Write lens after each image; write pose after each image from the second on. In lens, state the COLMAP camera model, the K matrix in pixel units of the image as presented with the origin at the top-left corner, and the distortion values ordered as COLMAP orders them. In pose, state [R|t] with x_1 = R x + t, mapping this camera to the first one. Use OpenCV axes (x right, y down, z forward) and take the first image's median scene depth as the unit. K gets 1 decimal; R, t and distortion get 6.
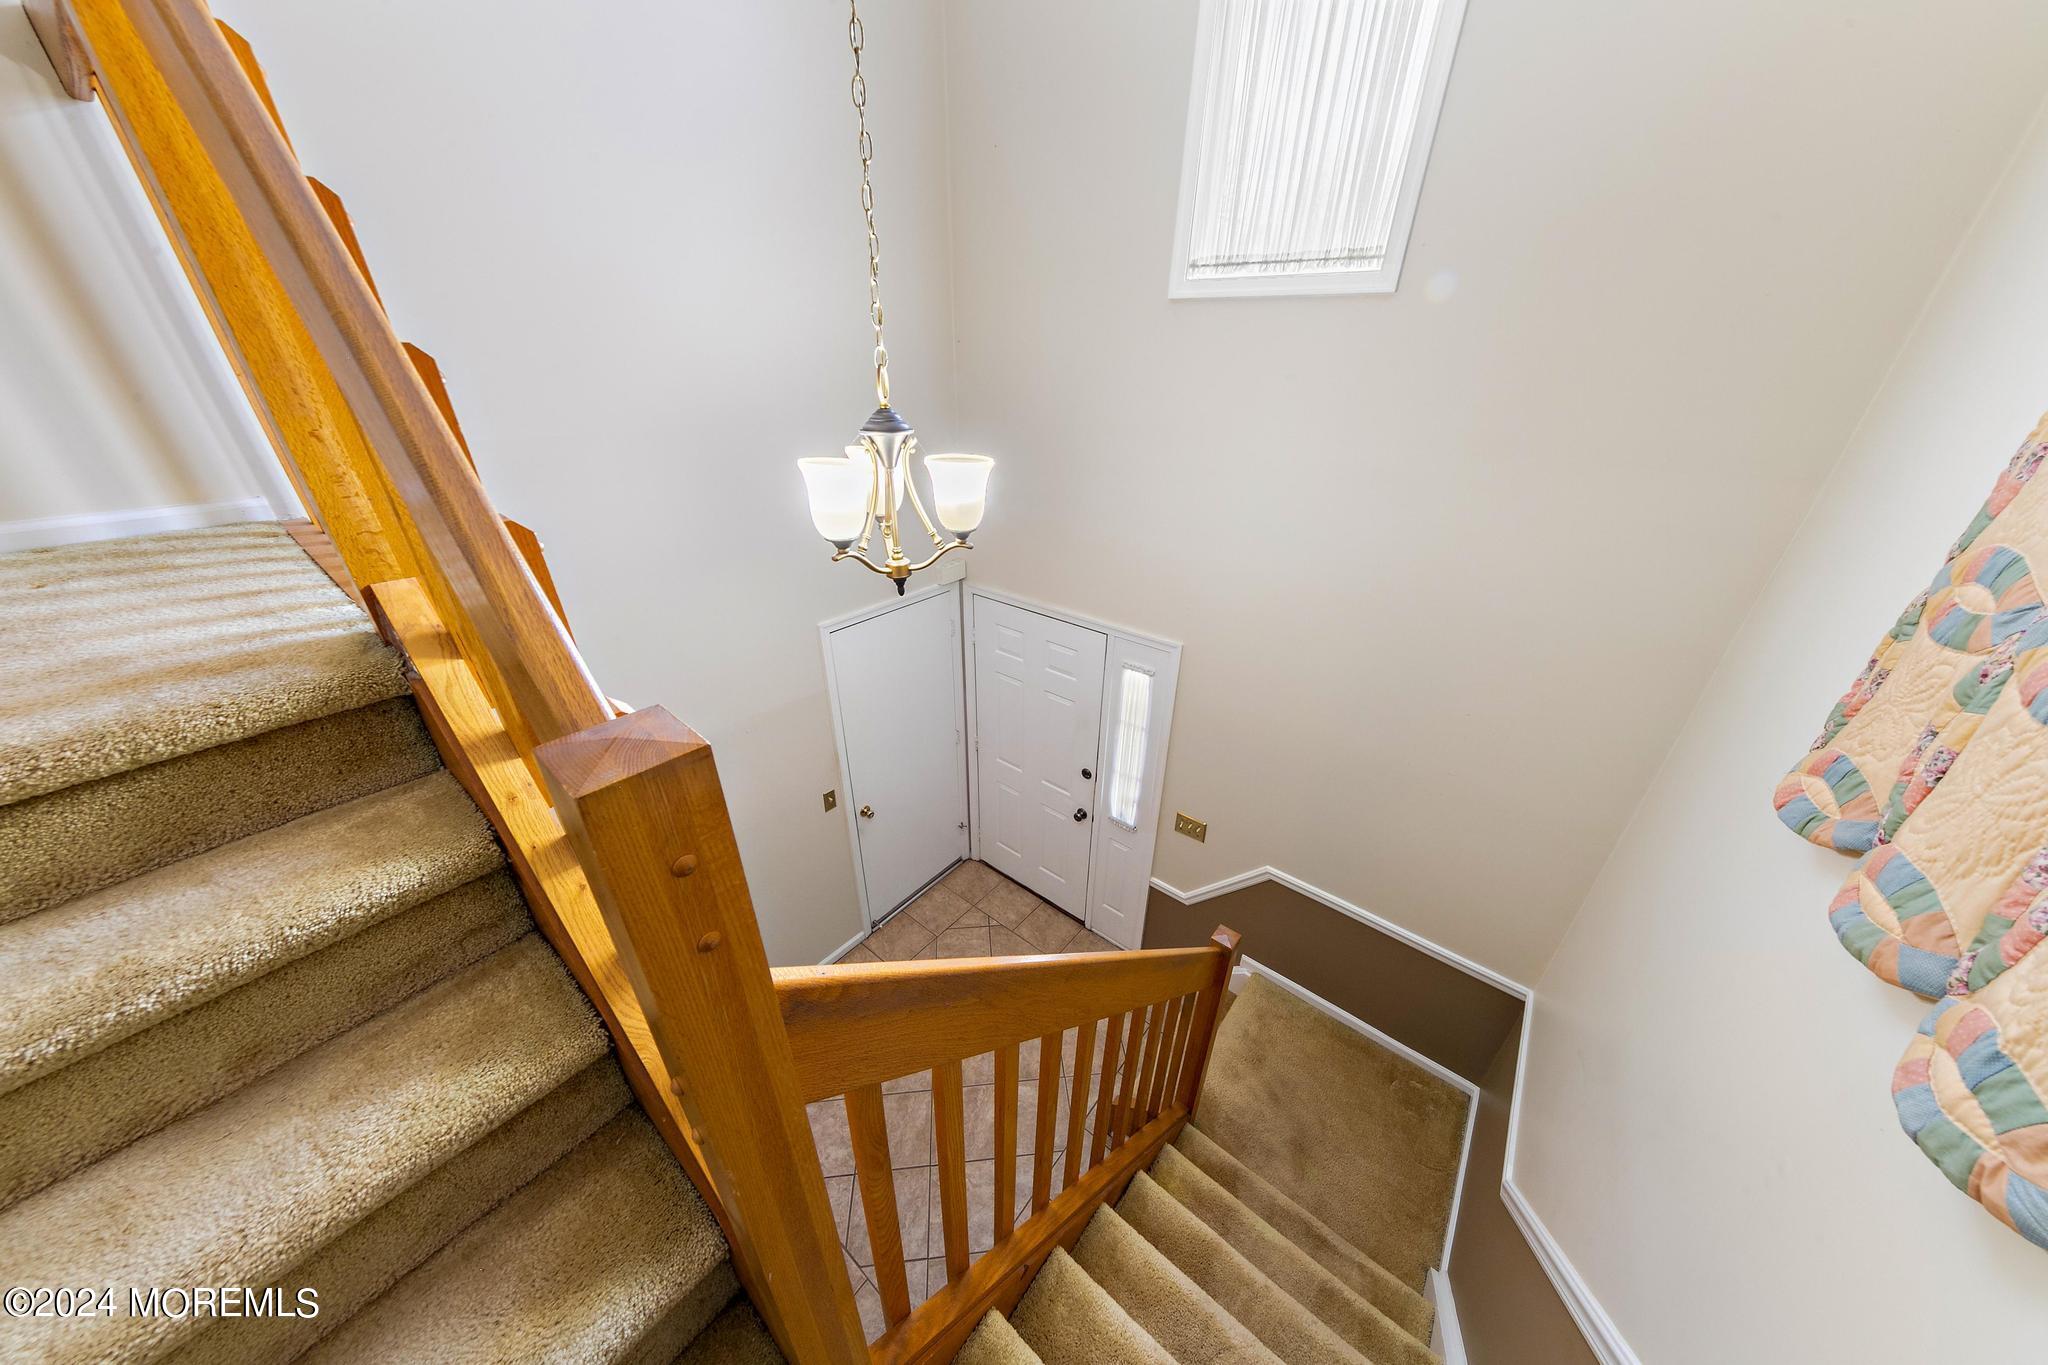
lens RADIAL K [[640.7, 0, 1027.3], [0, 640.7, 687.1], [0, 0, 1]] dist [0.004713, -0.000211]
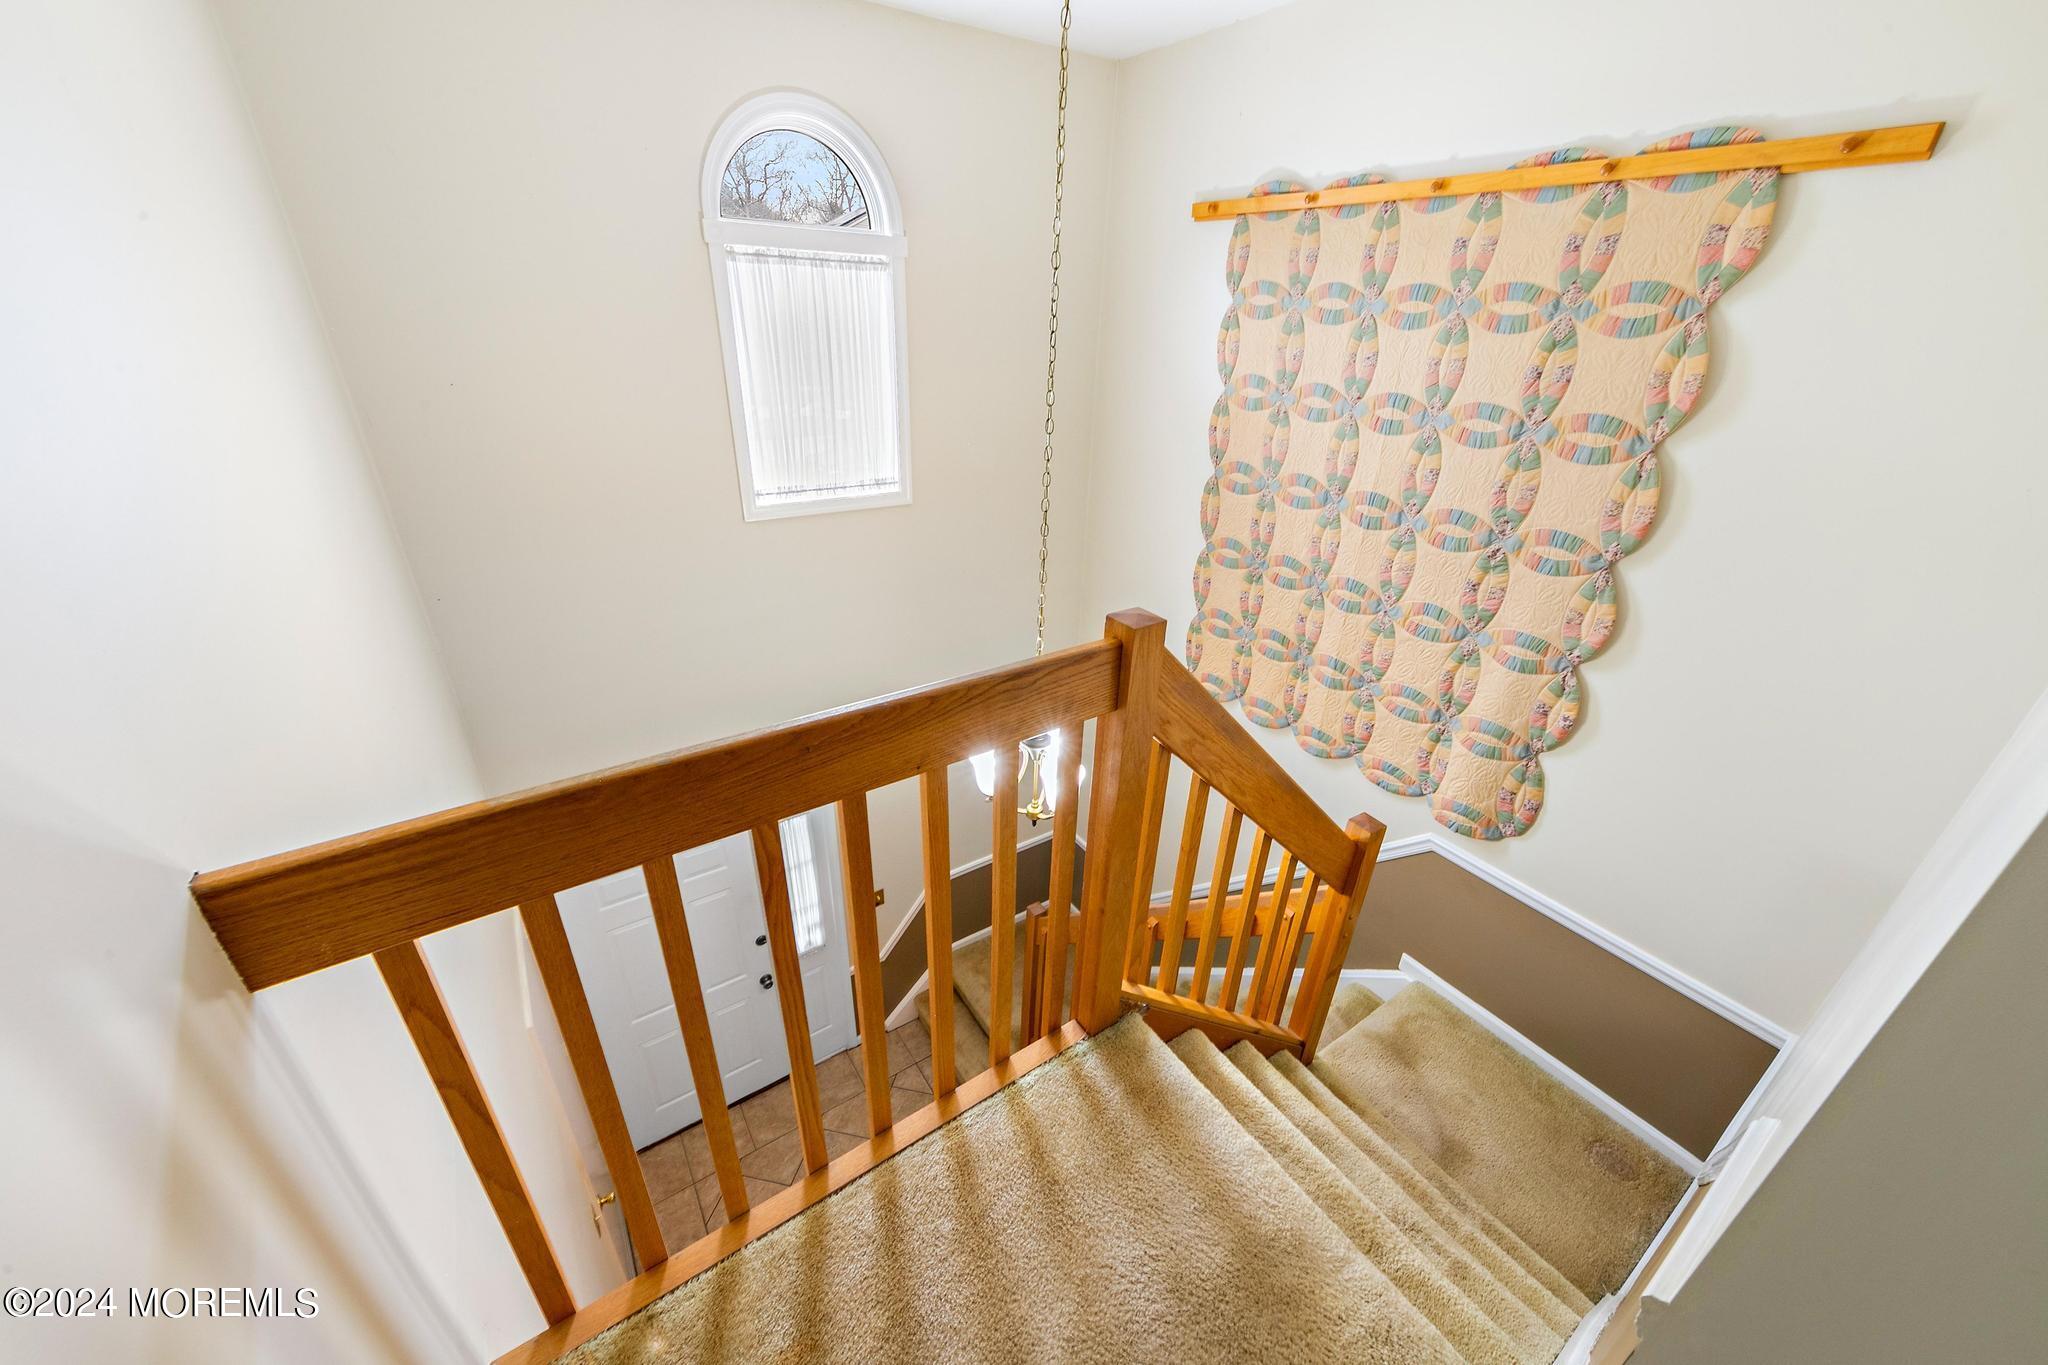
lens RADIAL K [[743.1, 0, 1024.2], [0, 743.1, 687.2], [0, 0, 1]] dist [0.000462, -0.000016]
pose [[0.298203, -0.433770, 0.850246, -0.948371], [0.424737, 0.858026, 0.288773, -0.574768], [-0.854794, 0.275018, 0.440104, 0.097274]]
